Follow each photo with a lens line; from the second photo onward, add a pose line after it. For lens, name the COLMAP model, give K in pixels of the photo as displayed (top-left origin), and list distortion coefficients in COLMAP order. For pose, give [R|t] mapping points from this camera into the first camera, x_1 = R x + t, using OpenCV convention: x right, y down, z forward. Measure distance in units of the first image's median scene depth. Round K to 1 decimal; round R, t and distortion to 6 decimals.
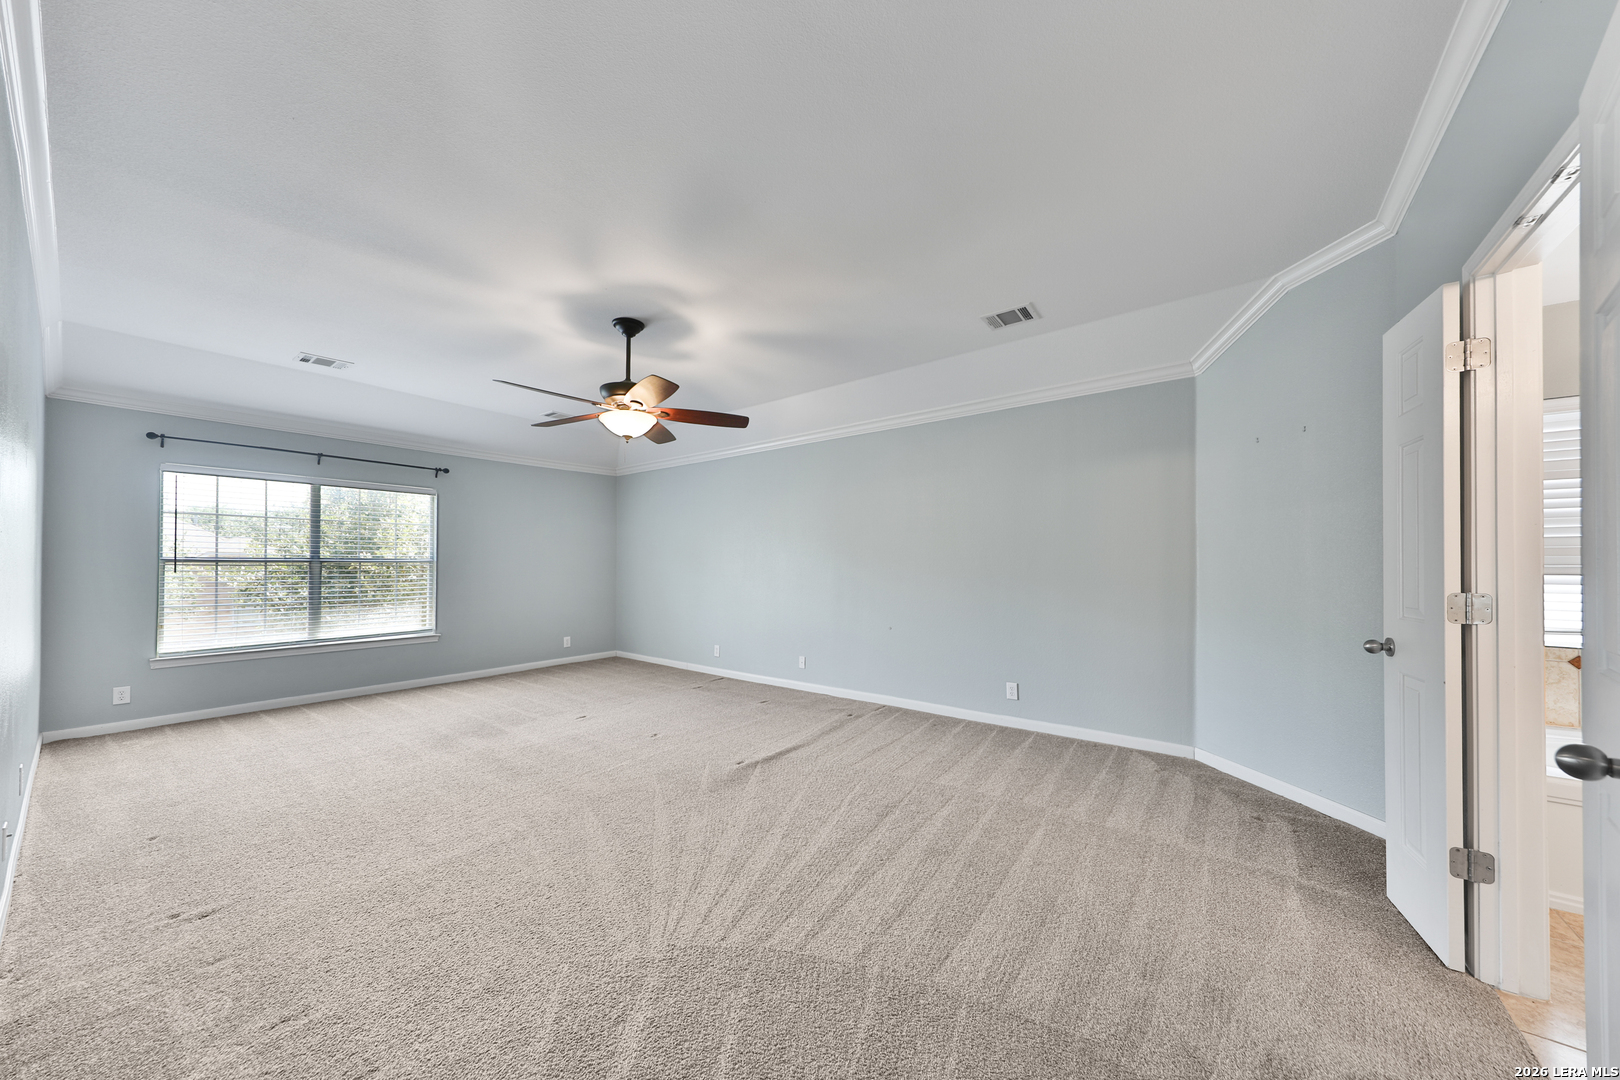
lens RADIAL K [[548.2, 0, 823.3], [0, 548.2, 559.3], [0, 0, 1]] dist [0.005634, -0.000127]
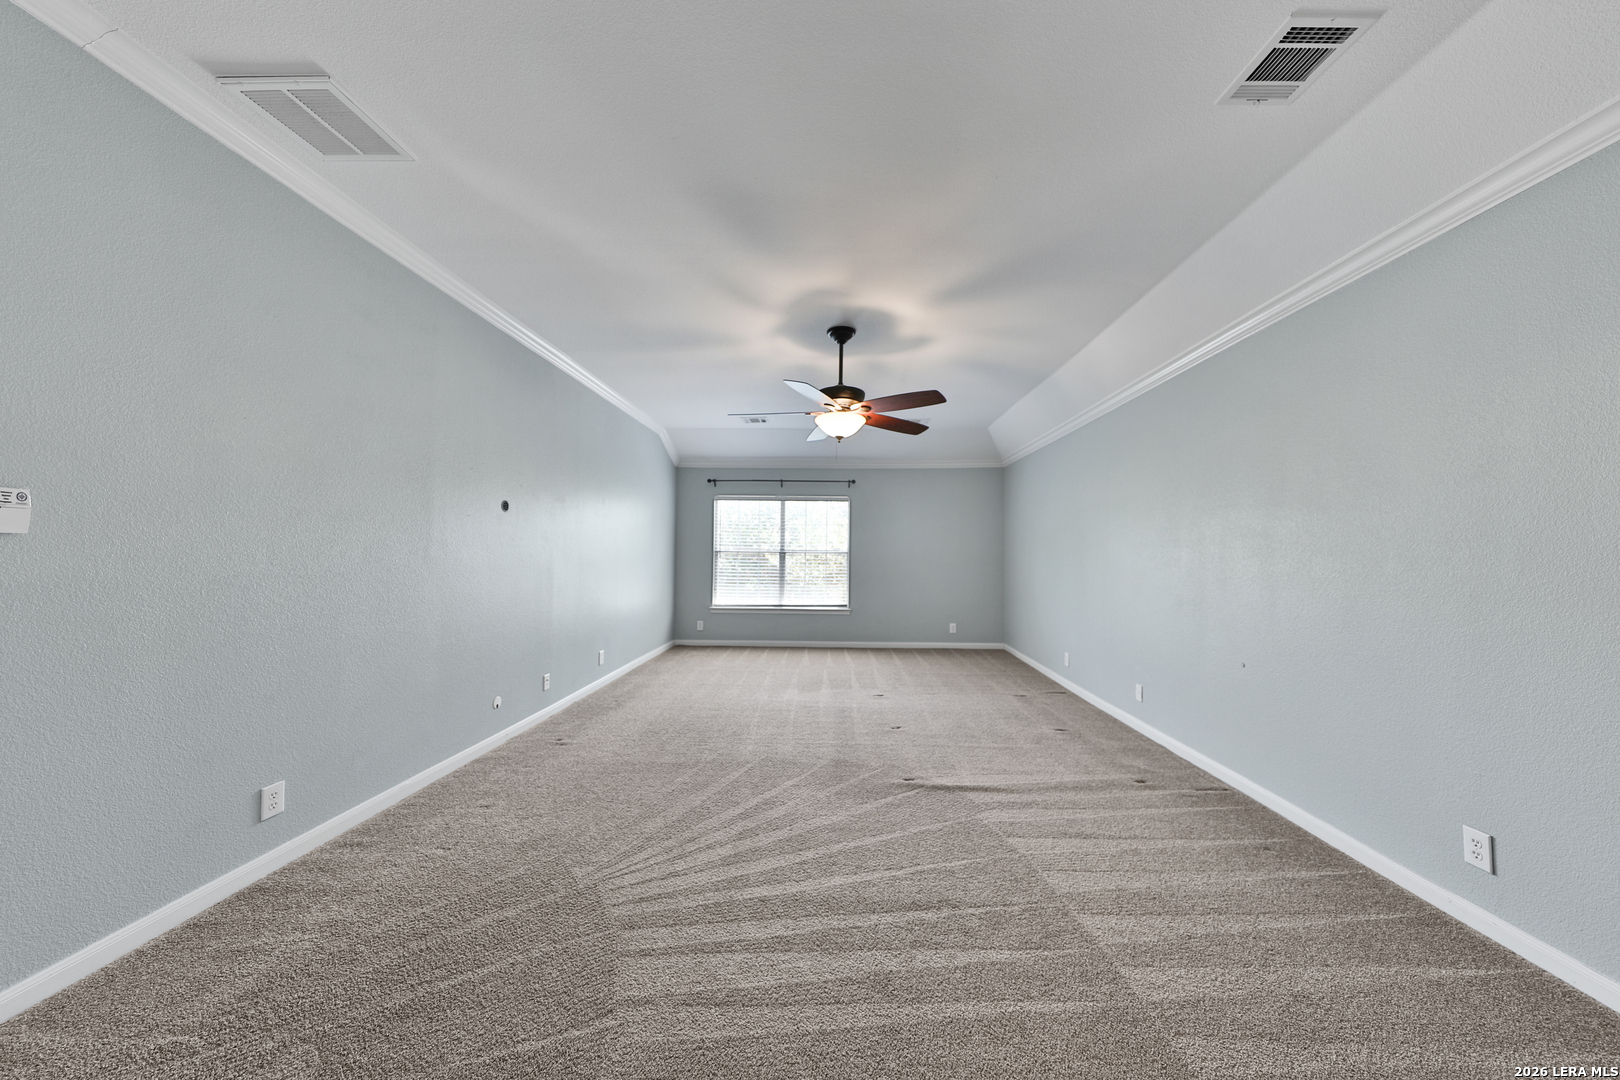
lens RADIAL K [[537.3, 0, 826.9], [0, 537.3, 546.5], [0, 0, 1]] dist [0.022118, -0.008729]
pose [[0.578474, -0.004025, -0.815691, 0.415108], [-0.001808, 0.999979, -0.006216, -0.003532], [0.815699, 0.005071, 0.578454, 0.319738]]
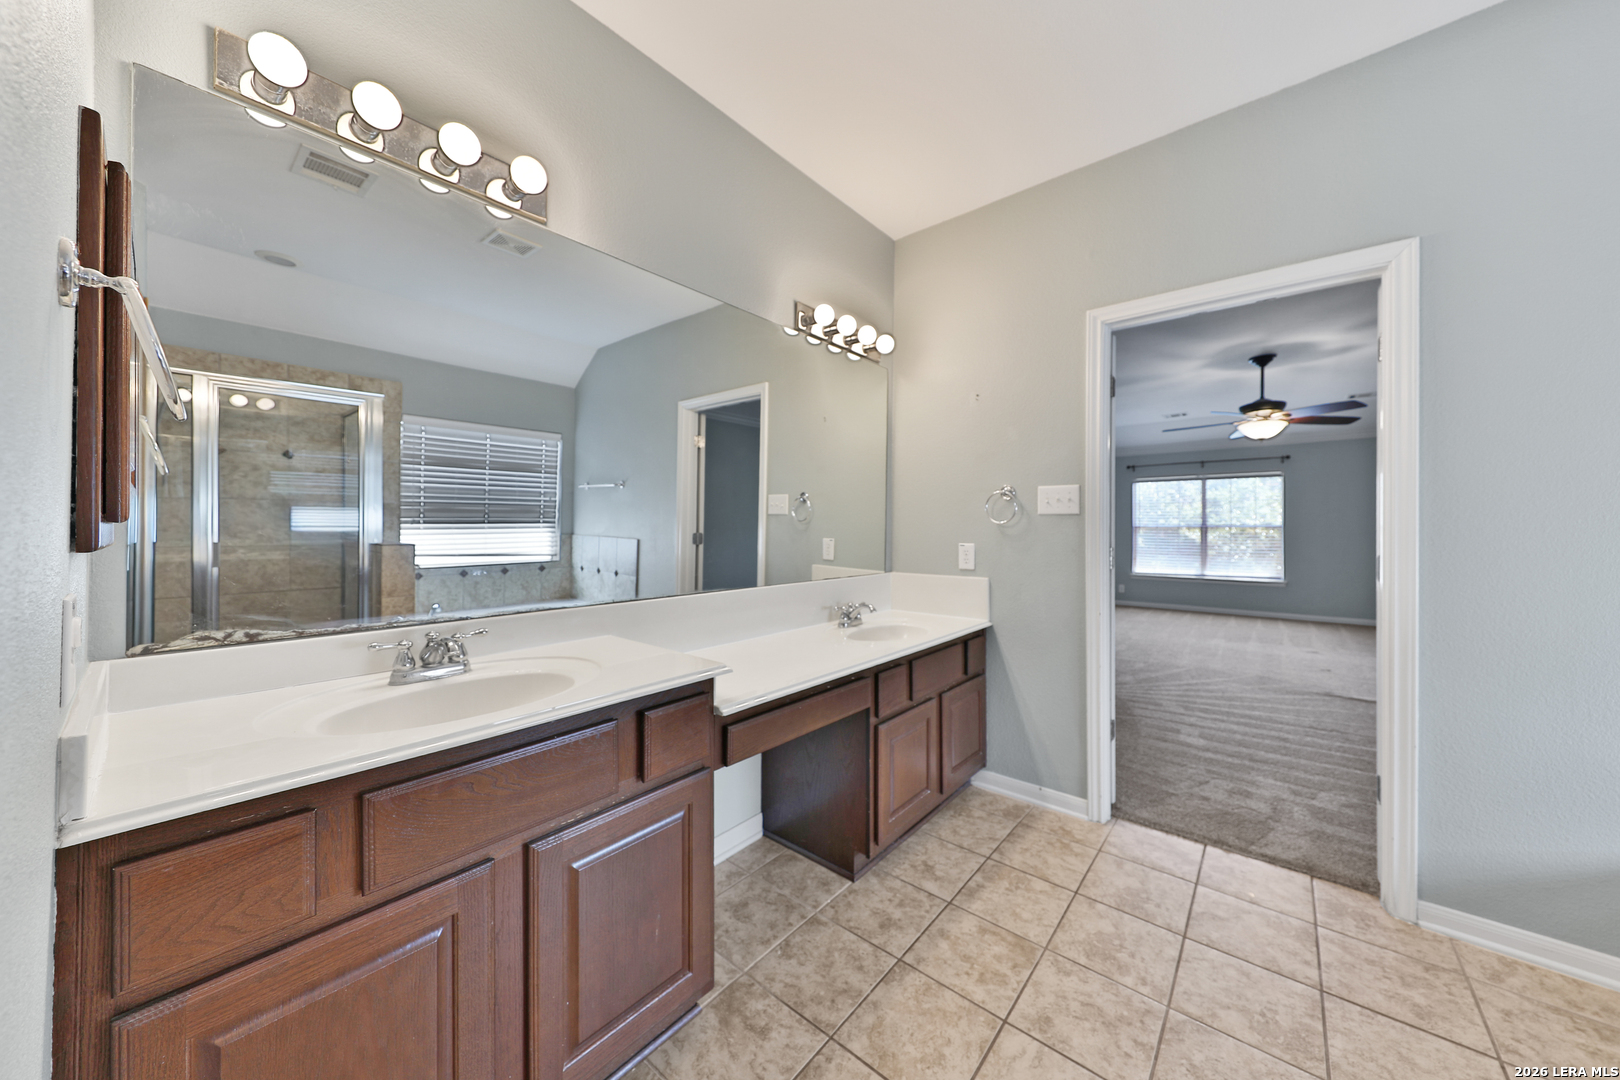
lens RADIAL K [[562.9, 0, 827.3], [0, 562.9, 523.8], [0, 0, 1]] dist [0.007497, -0.000105]
pose [[-0.041280, -0.006889, -0.999124, 0.971383], [0.005989, 0.999957, -0.007142, -0.001515], [0.999130, -0.006279, -0.041237, -0.045167]]
